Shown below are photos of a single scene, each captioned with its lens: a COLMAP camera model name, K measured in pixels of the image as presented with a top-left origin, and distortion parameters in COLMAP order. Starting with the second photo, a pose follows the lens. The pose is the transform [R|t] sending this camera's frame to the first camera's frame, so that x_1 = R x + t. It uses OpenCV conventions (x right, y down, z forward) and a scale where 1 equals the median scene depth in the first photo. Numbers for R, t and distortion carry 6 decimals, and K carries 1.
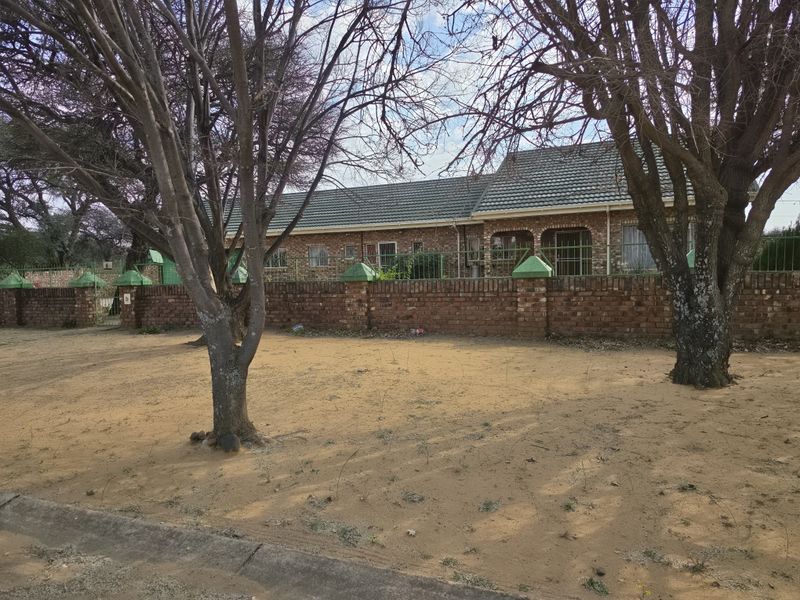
lens RADIAL K [[530.8, 0, 400.7], [0, 530.8, 300.6], [0, 0, 1]] dist [-0.012674, -0.005782]
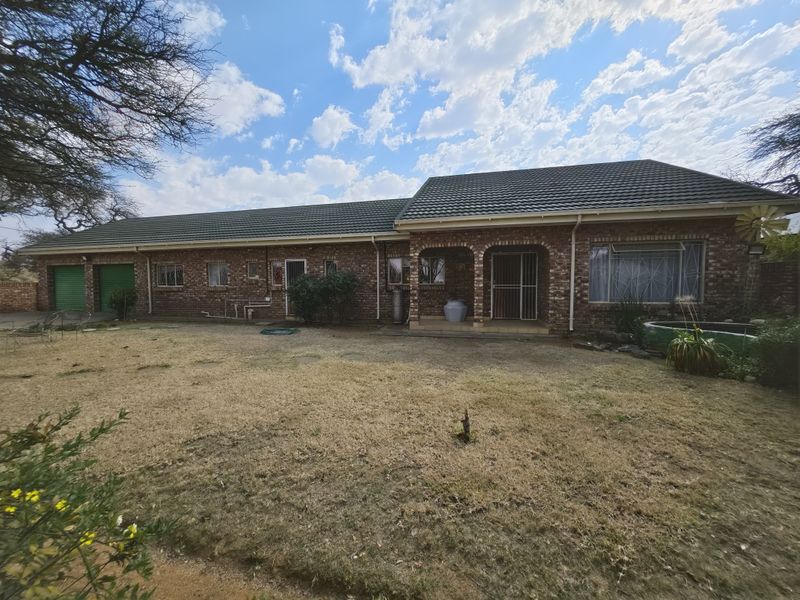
lens RADIAL K [[320.3, 0, 400.4], [0, 320.3, 302.3], [0, 0, 1]] dist [-0.001081, 0.000245]
pose [[0.986223, 0.021421, 0.164029, 0.065647], [-0.018131, 0.999604, -0.021529, -0.038044], [-0.164426, 0.018258, 0.986221, 0.522340]]
